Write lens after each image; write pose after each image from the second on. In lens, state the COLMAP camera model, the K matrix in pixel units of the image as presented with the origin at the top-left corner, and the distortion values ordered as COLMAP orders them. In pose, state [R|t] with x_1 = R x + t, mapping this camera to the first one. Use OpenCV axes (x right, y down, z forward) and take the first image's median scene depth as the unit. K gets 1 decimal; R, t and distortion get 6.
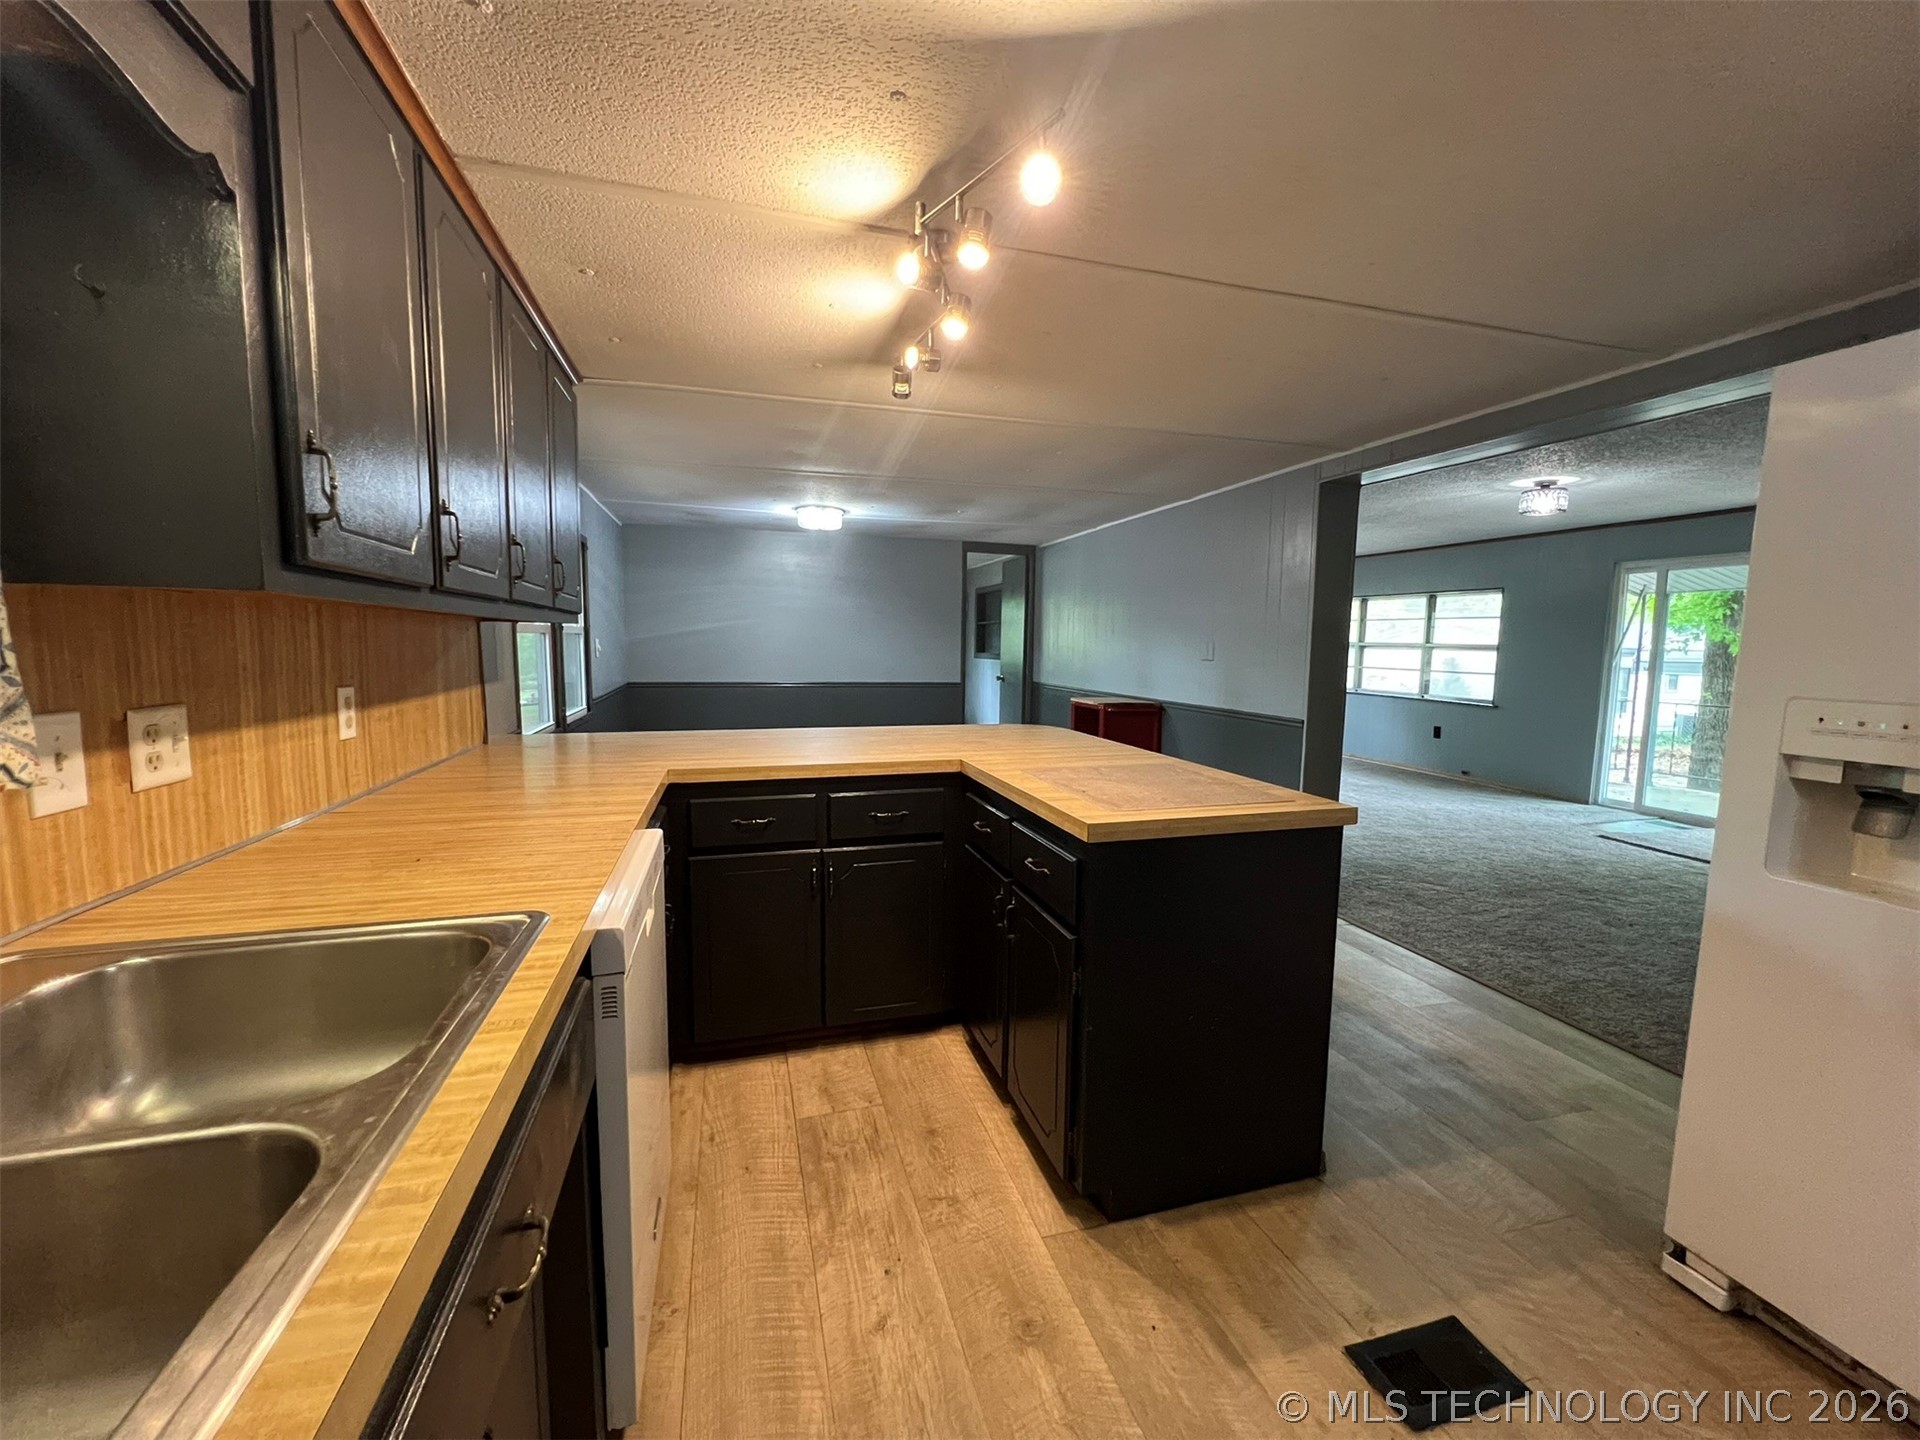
lens RADIAL K [[769.8, 0, 959.2], [0, 769.8, 723.3], [0, 0, 1]] dist [-0.003955, 0.001406]
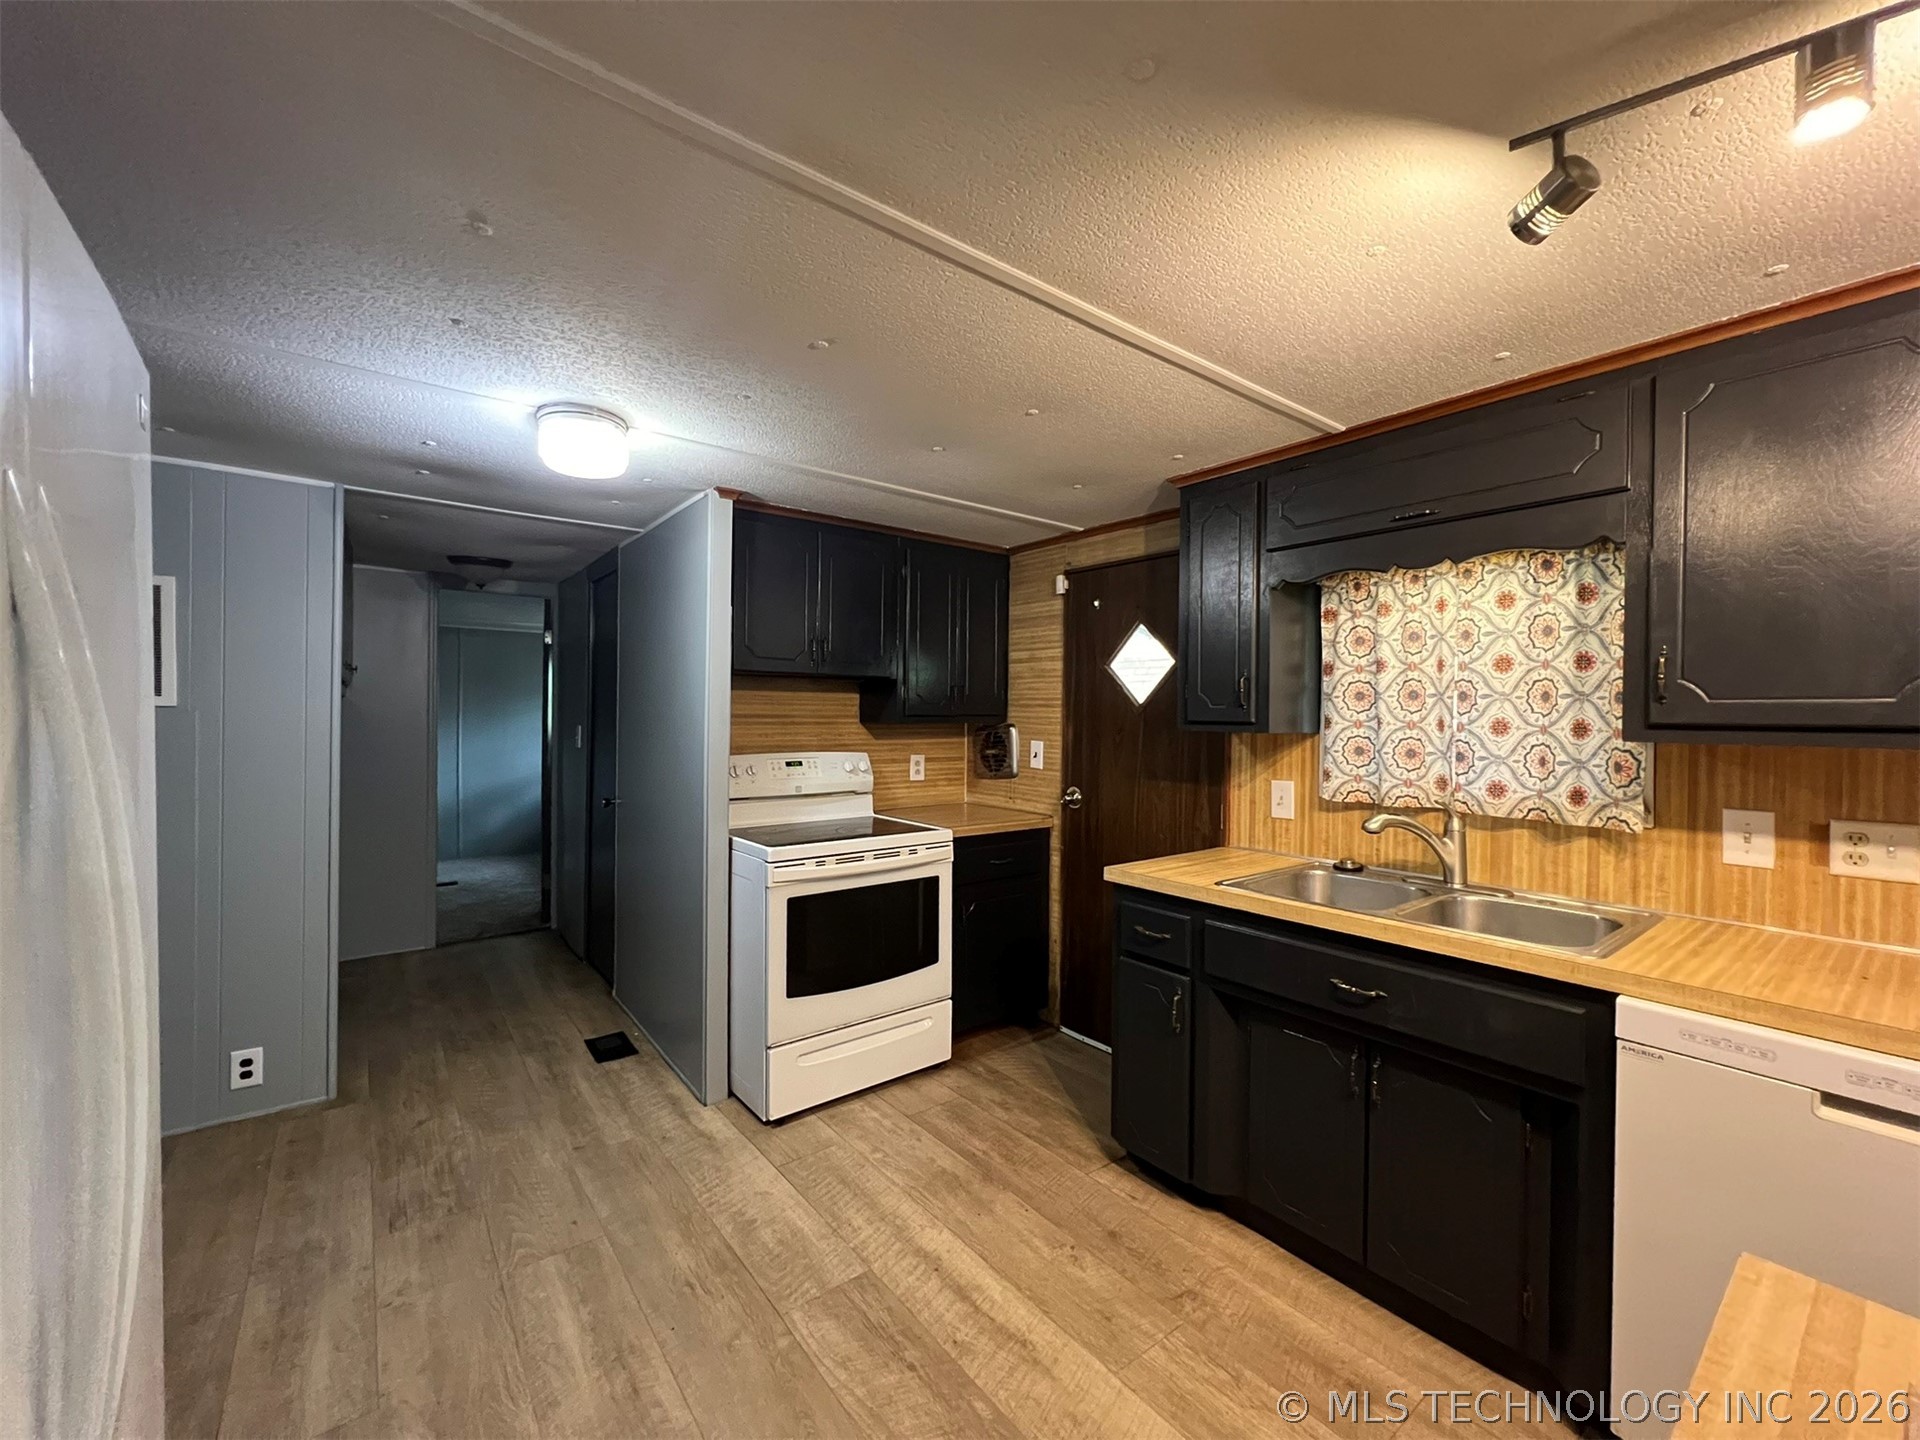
lens RADIAL K [[769.8, 0, 959.2], [0, 769.8, 723.3], [0, 0, 1]] dist [-0.003955, 0.001406]
pose [[-0.929959, -0.020329, -0.367102, 0.539720], [-0.059138, 0.993740, 0.094781, -0.125257], [0.362877, 0.109852, -0.925339, 0.898199]]
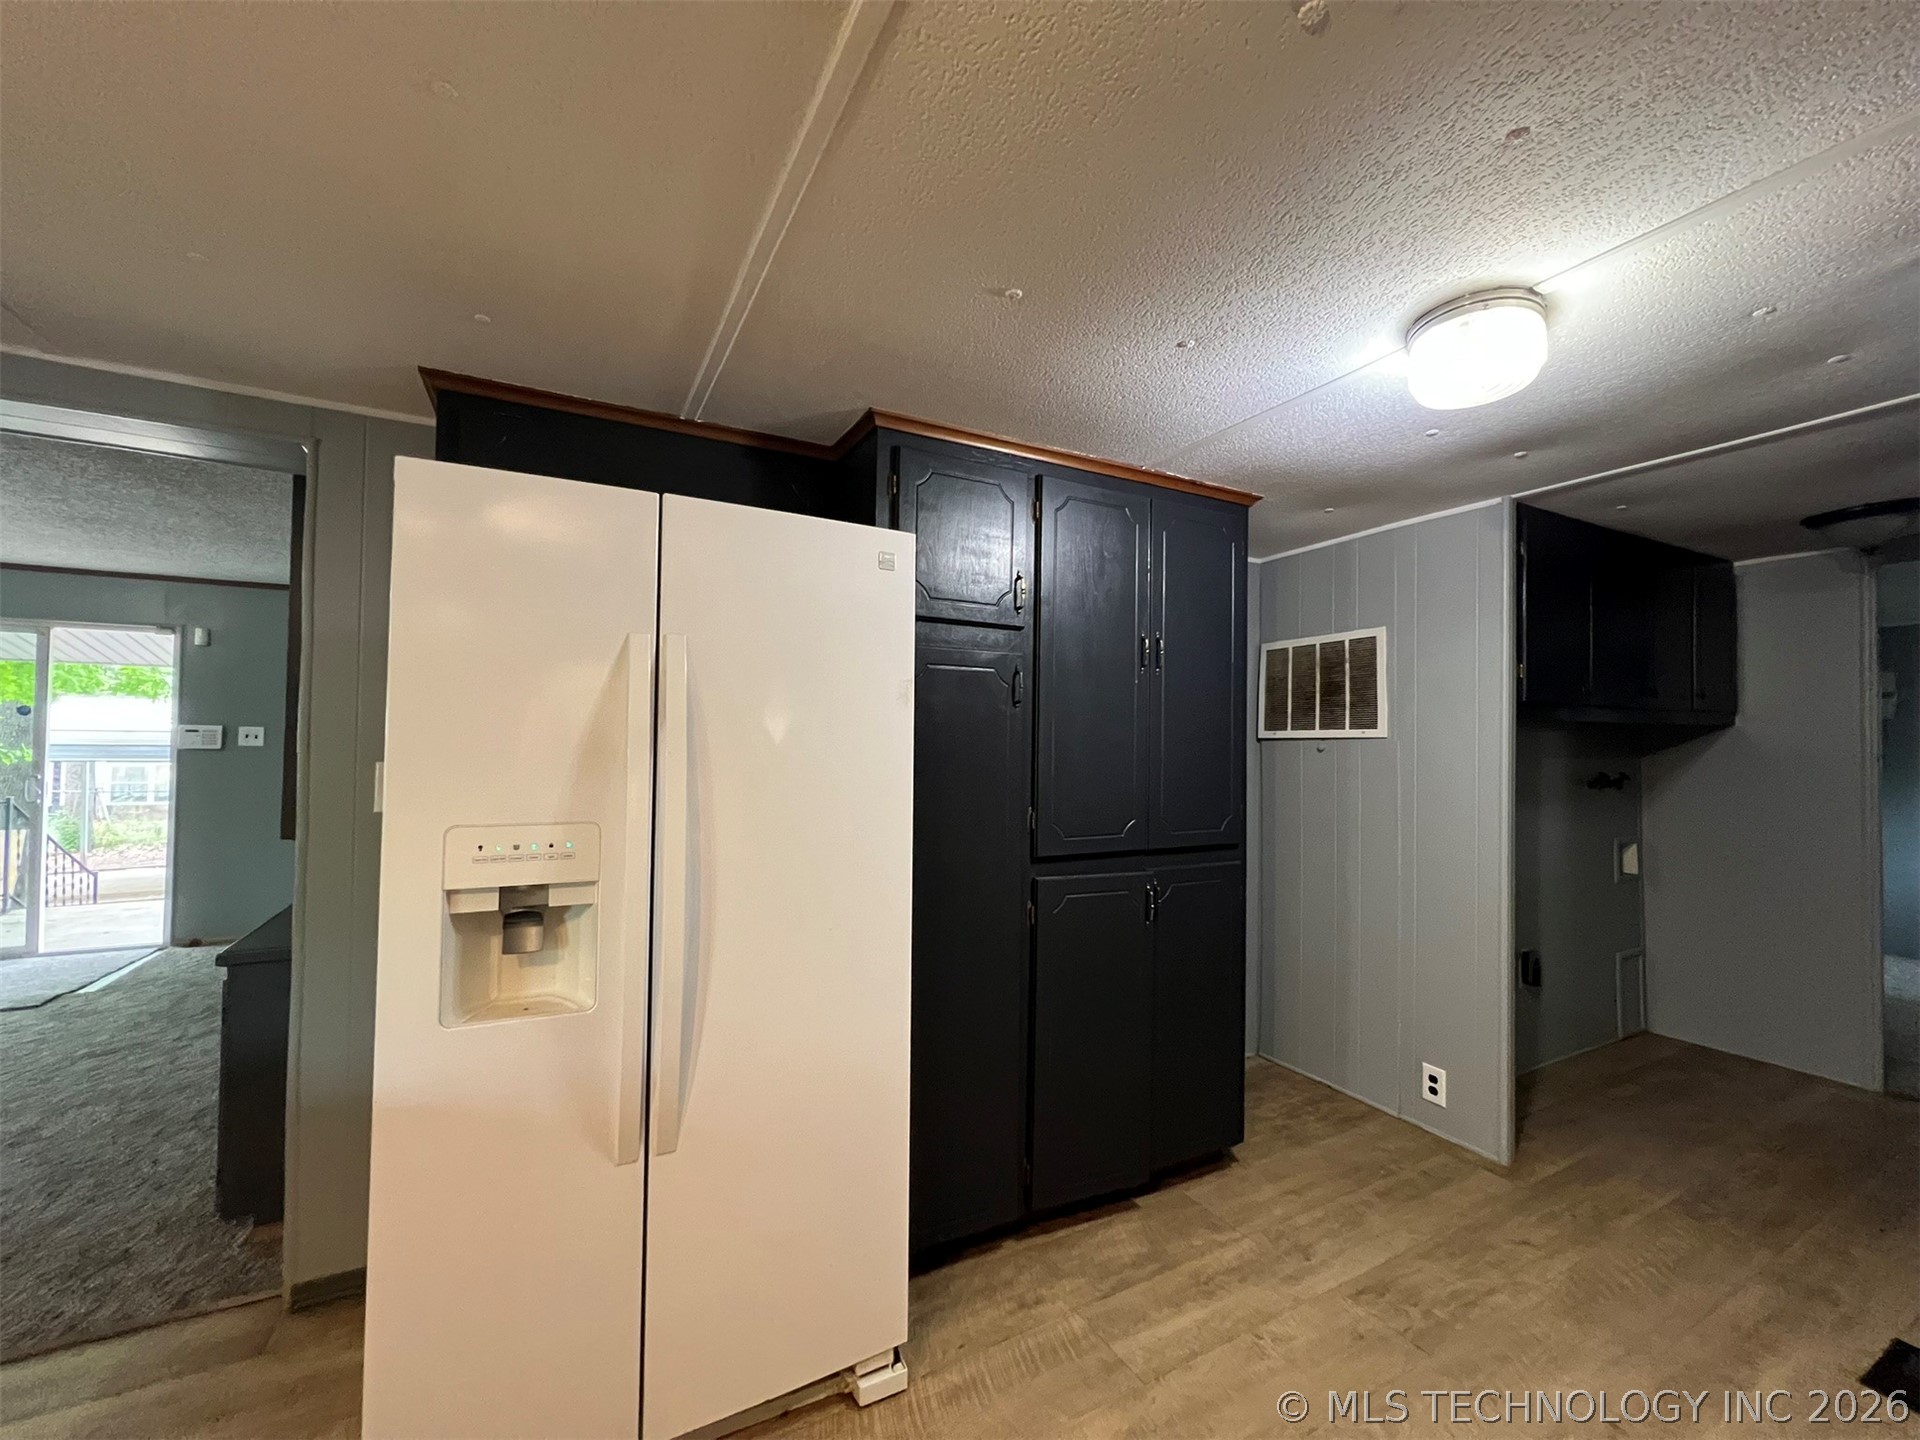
lens RADIAL K [[769.8, 0, 959.2], [0, 769.8, 723.3], [0, 0, 1]] dist [-0.003955, 0.001406]
pose [[-0.208259, 0.005319, 0.978059, 0.046758], [0.085740, 0.996235, 0.012839, -0.076252], [-0.974308, 0.086533, -0.207931, 0.391044]]
